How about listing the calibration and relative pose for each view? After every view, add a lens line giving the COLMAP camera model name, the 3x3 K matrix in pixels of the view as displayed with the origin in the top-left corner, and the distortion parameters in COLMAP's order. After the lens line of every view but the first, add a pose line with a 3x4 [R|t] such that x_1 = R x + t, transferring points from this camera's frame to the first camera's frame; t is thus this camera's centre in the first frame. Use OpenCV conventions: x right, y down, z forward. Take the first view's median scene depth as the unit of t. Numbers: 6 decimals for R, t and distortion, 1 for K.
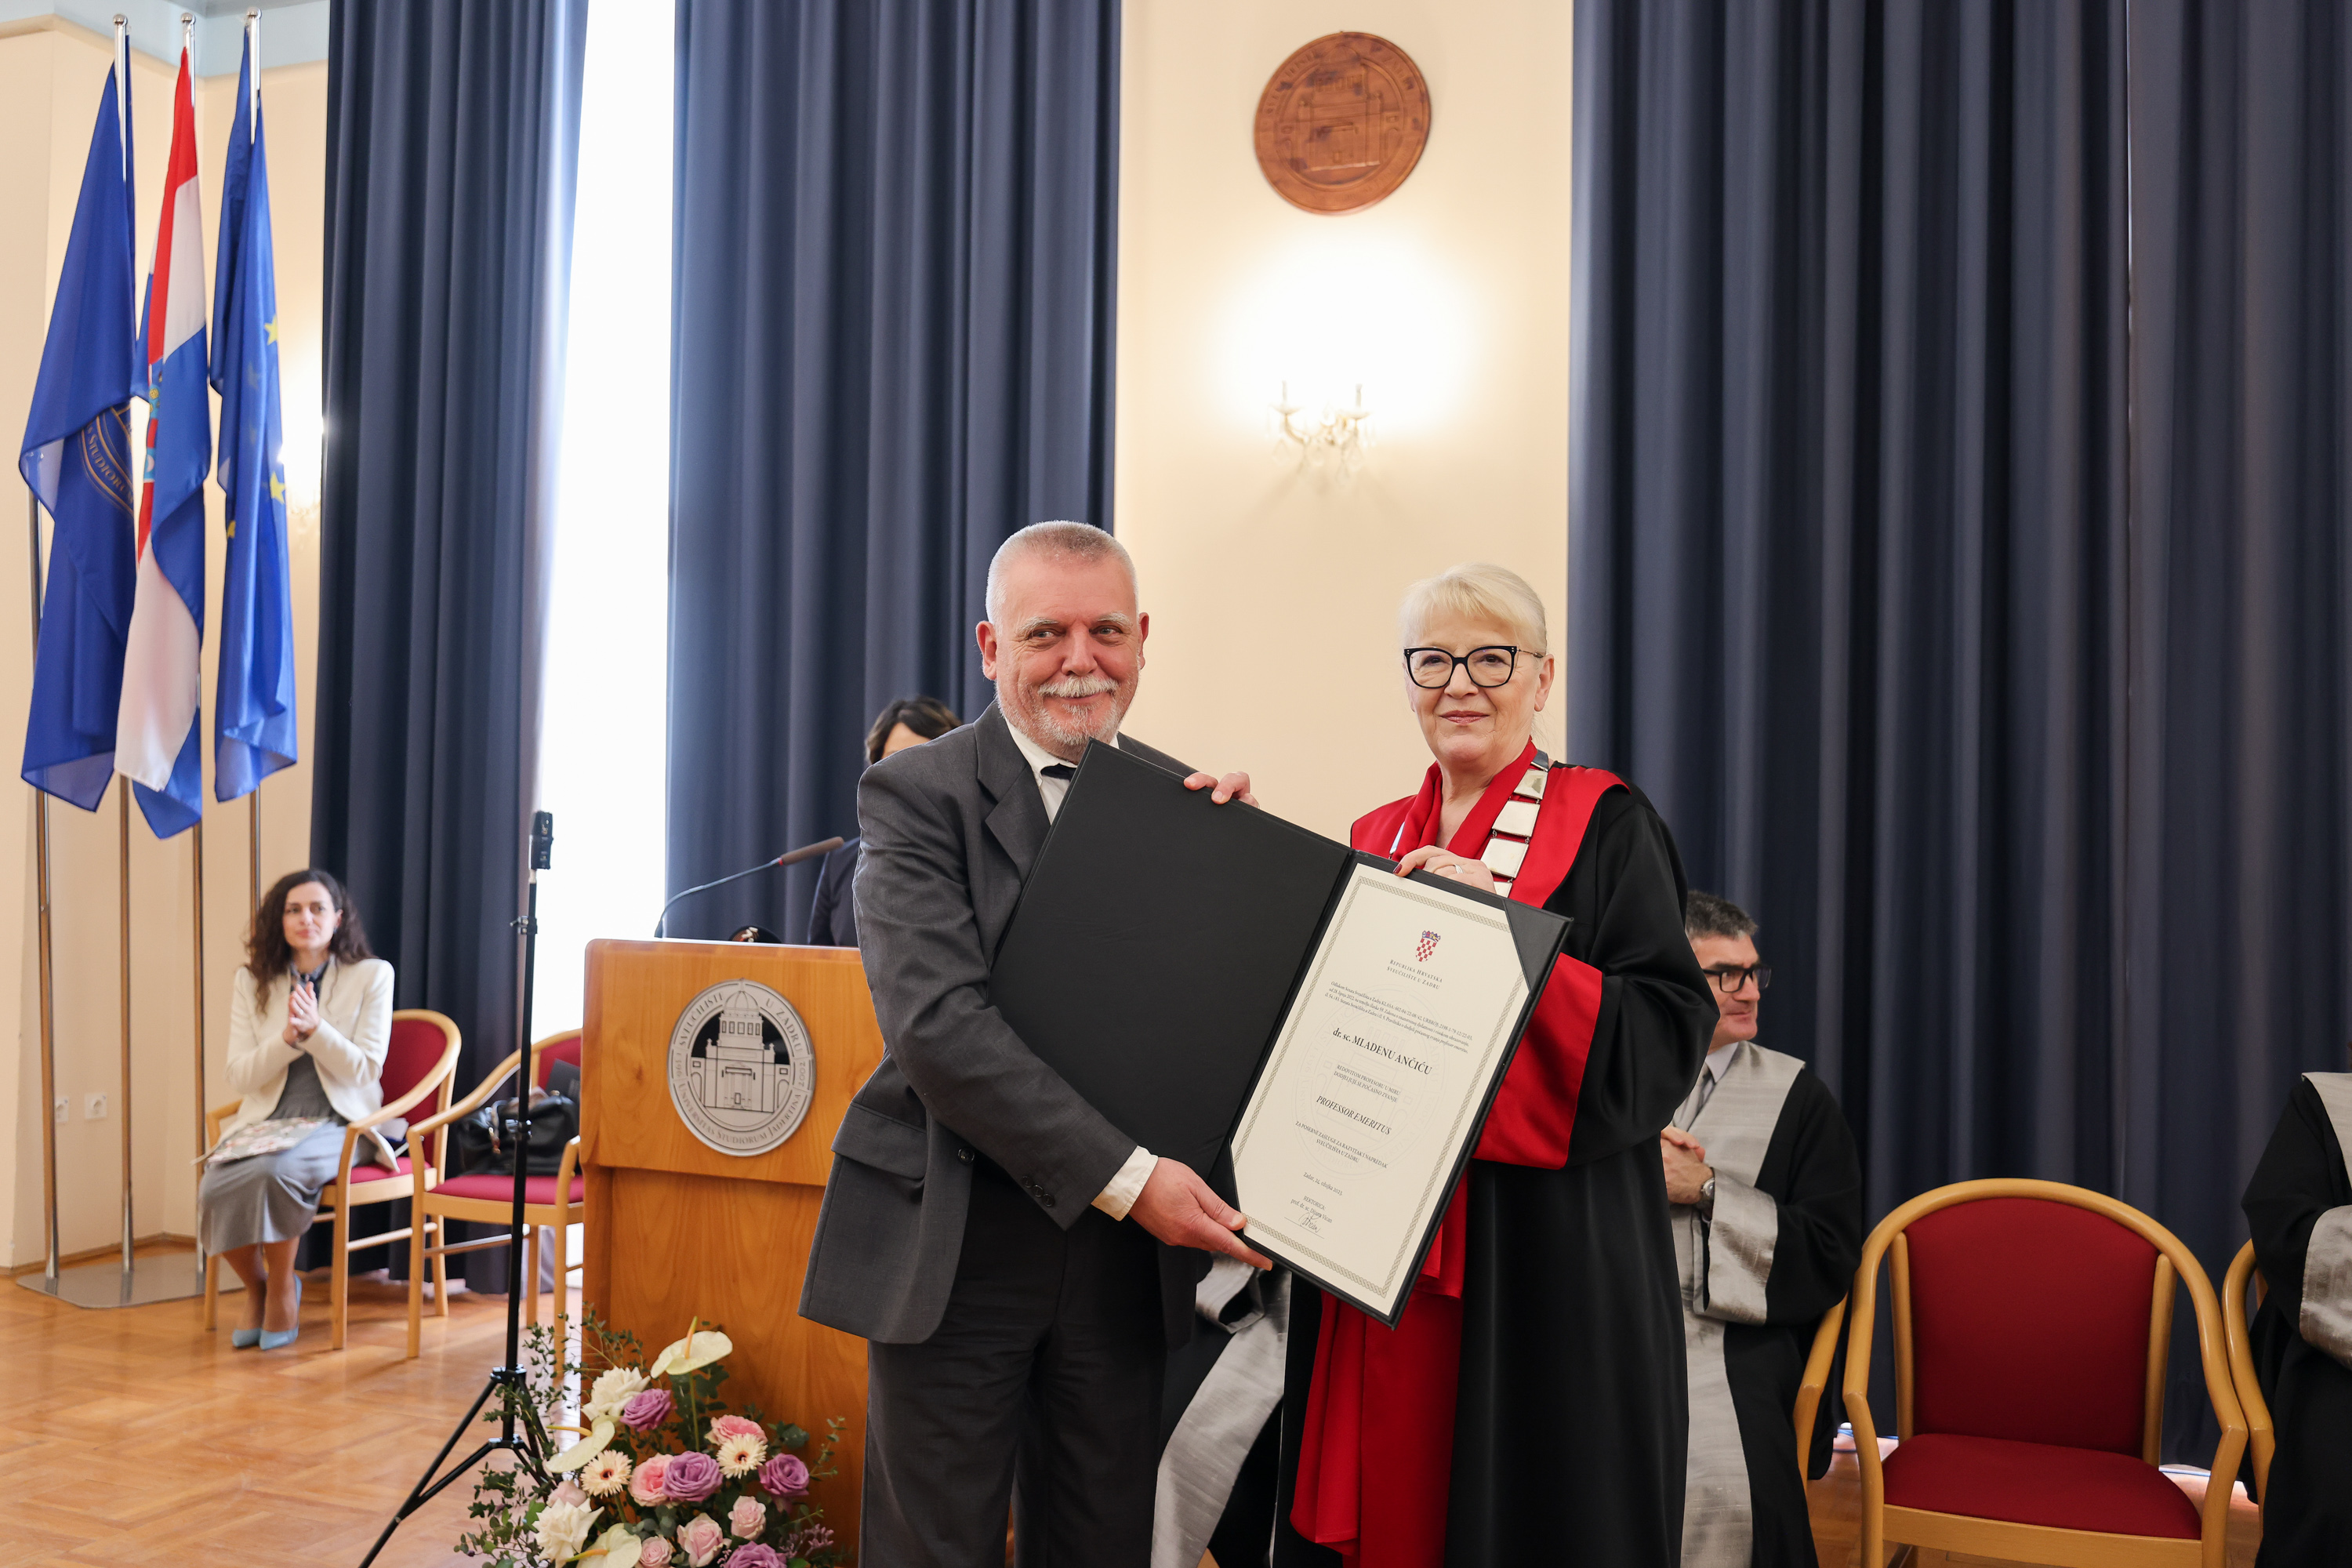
lens RADIAL K [[2231.9, 0, 1150.5], [0, 2231.9, 778.7], [0, 0, 1]] dist [-0.001663, 0.003115]
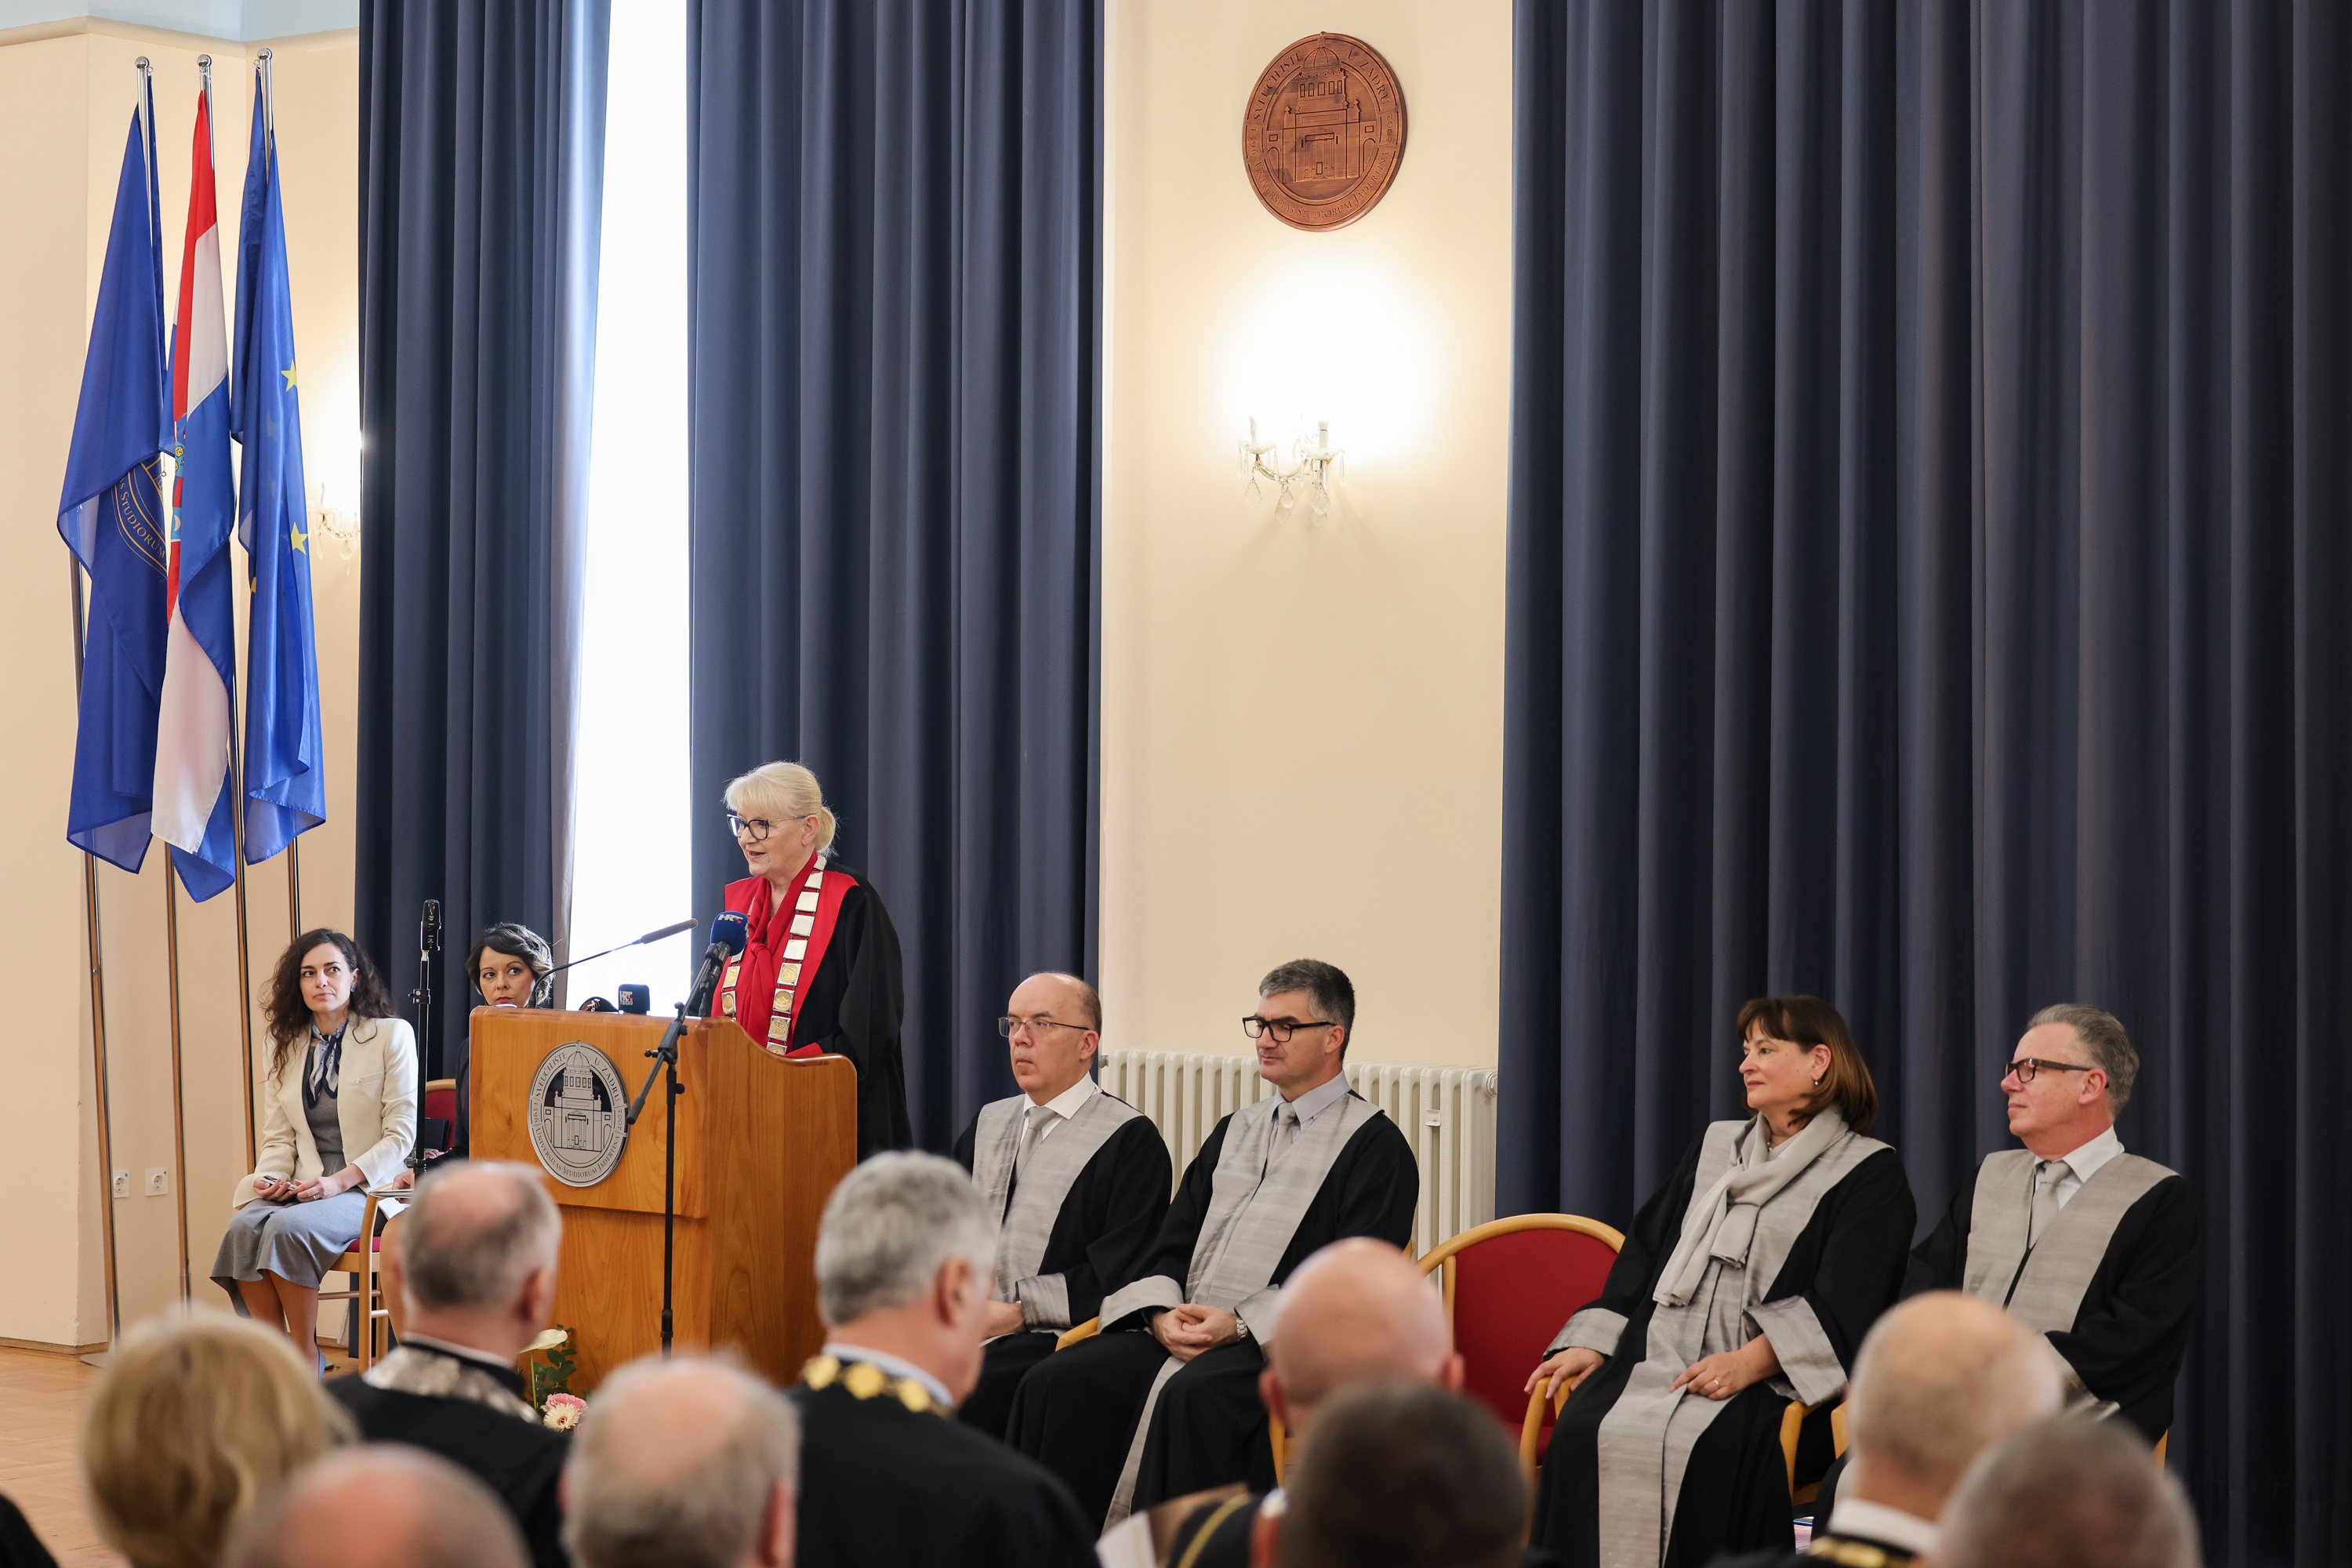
lens RADIAL K [[4683.7, 0, 1176.0], [0, 4683.7, 784.0], [0, 0, 1]] dist [0.032149, 0.037950]
pose [[0.964323, -0.010332, -0.264526, 0.613383], [0.018840, 0.999383, 0.029649, -0.090845], [0.264057, -0.033575, 0.963923, -1.037555]]
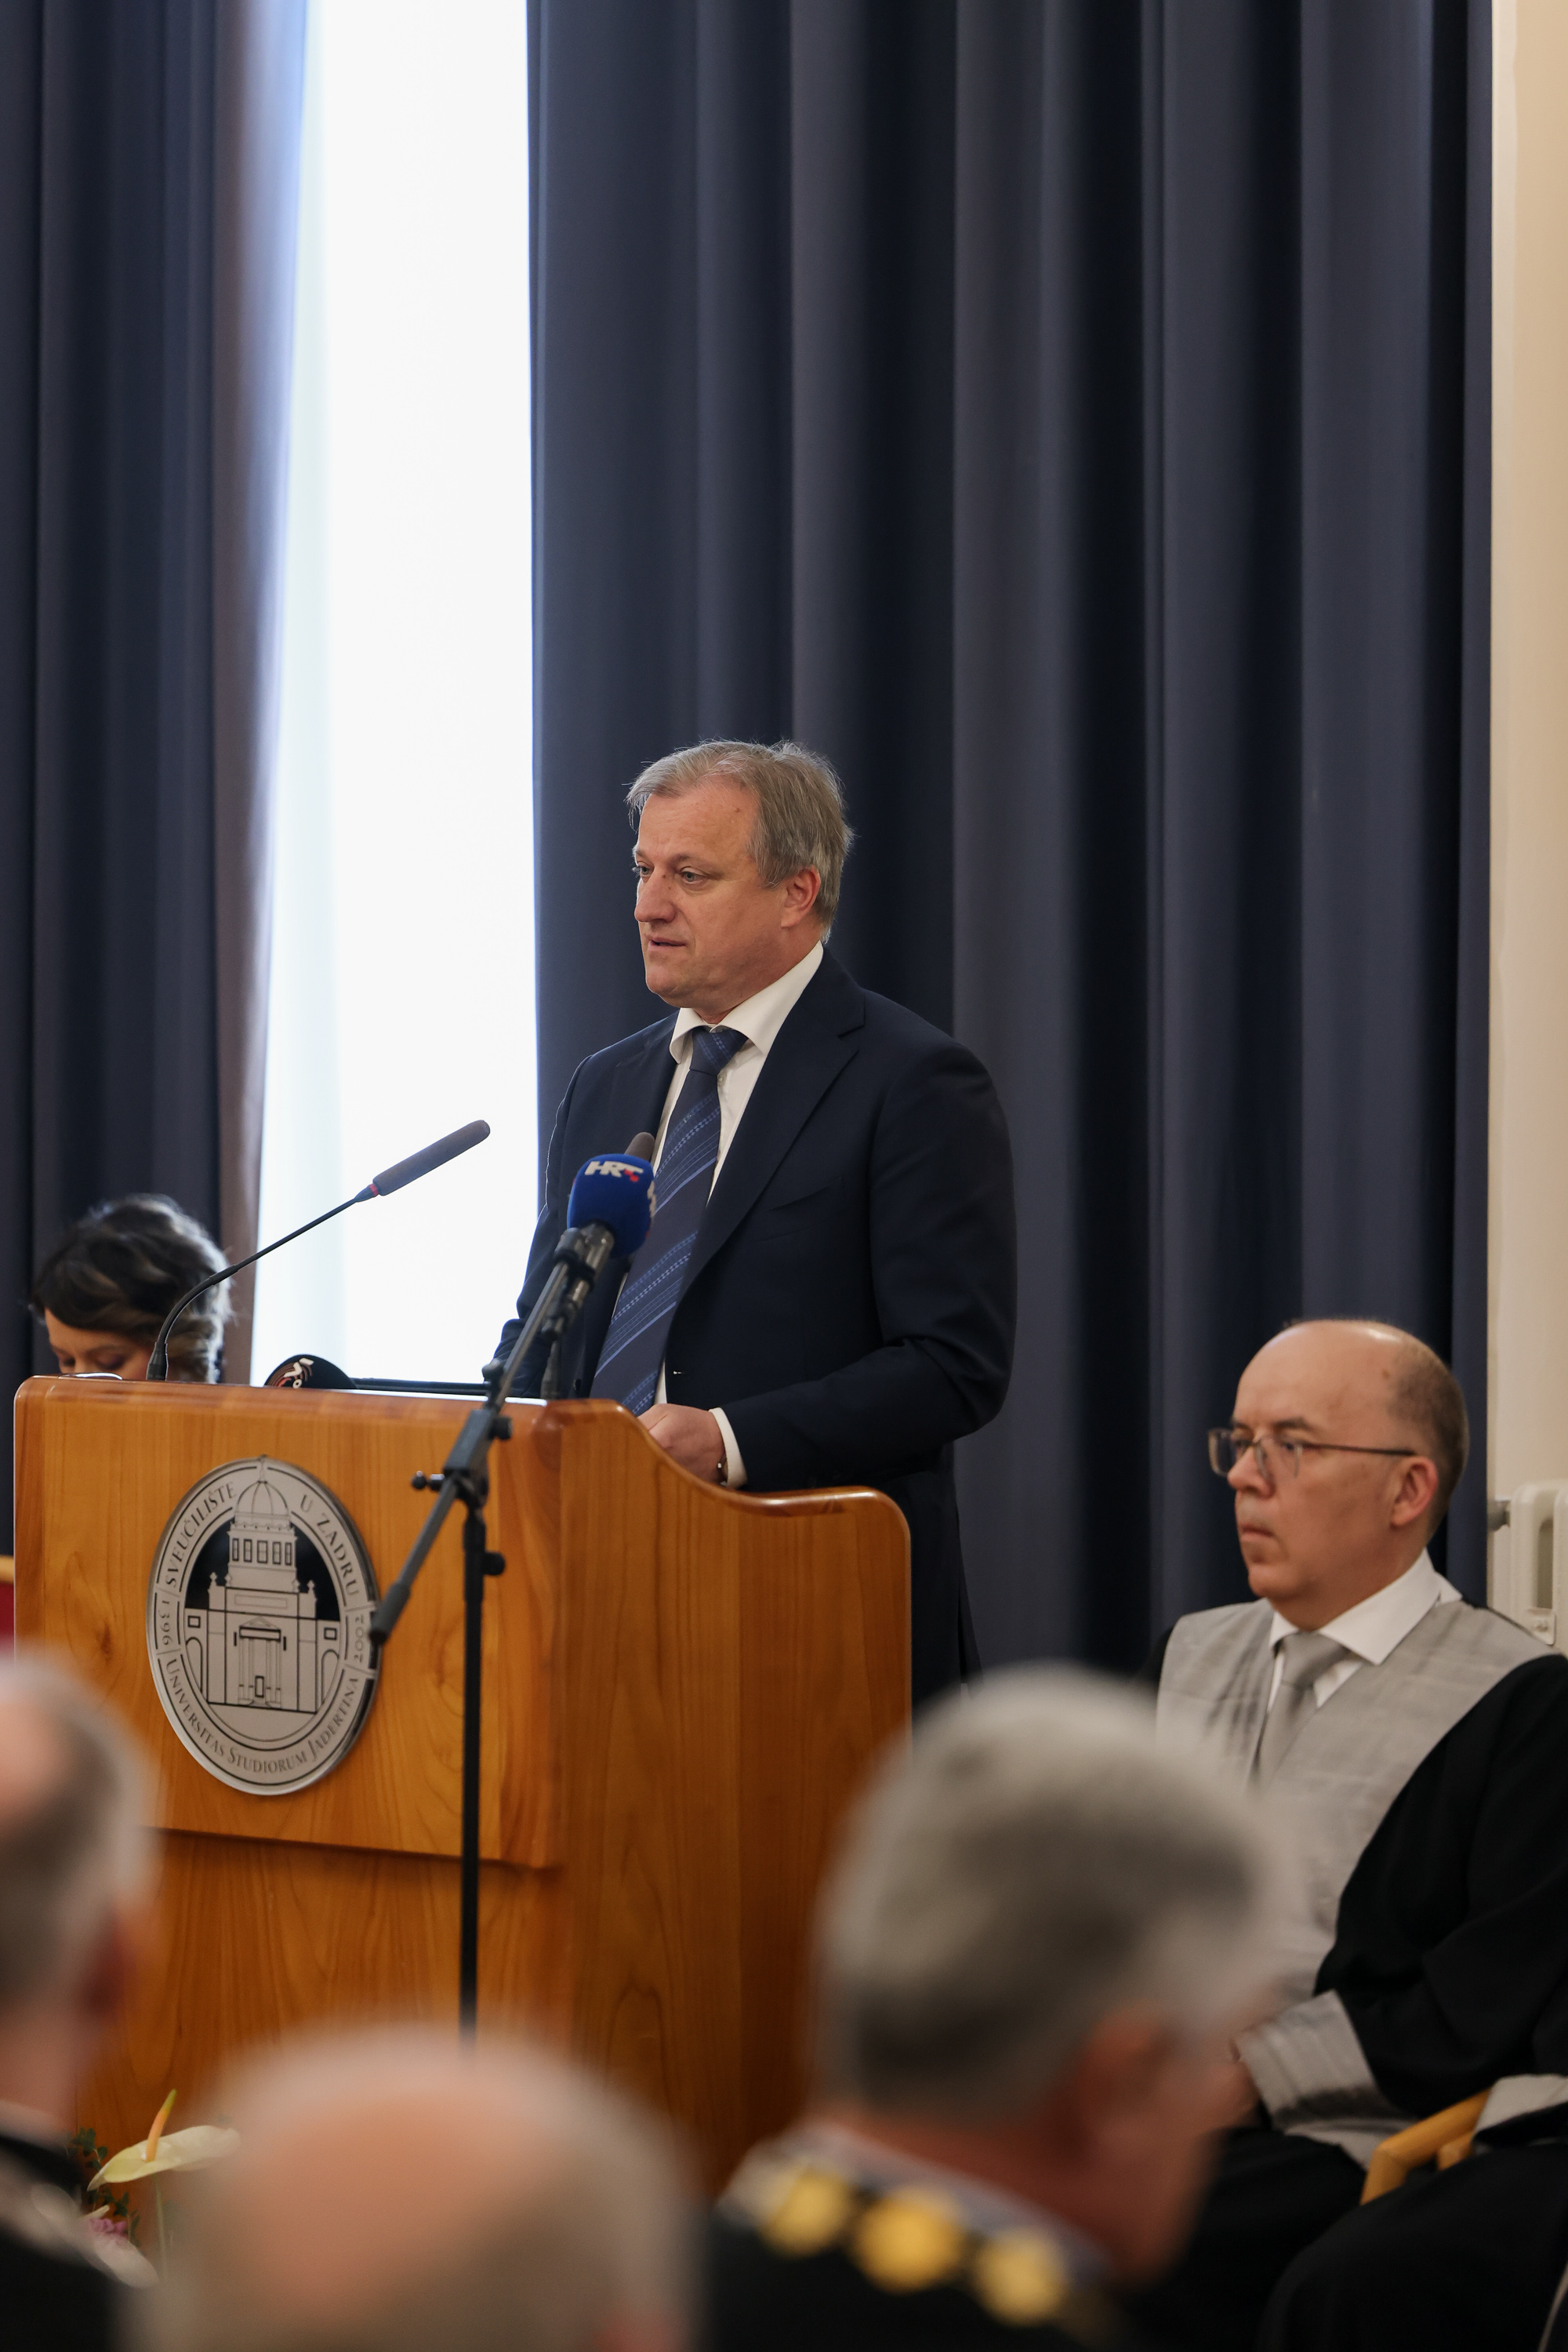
lens RADIAL K [[9466.4, 0, 784.0], [0, 9466.4, 1176.0], [0, 0, 1]] dist [-0.026810, -0.889278]
pose [[0.940599, -0.007168, -0.339444, 0.519185], [0.023406, 0.998768, 0.043768, -0.052889], [0.338712, -0.049113, 0.939607, -0.783487]]
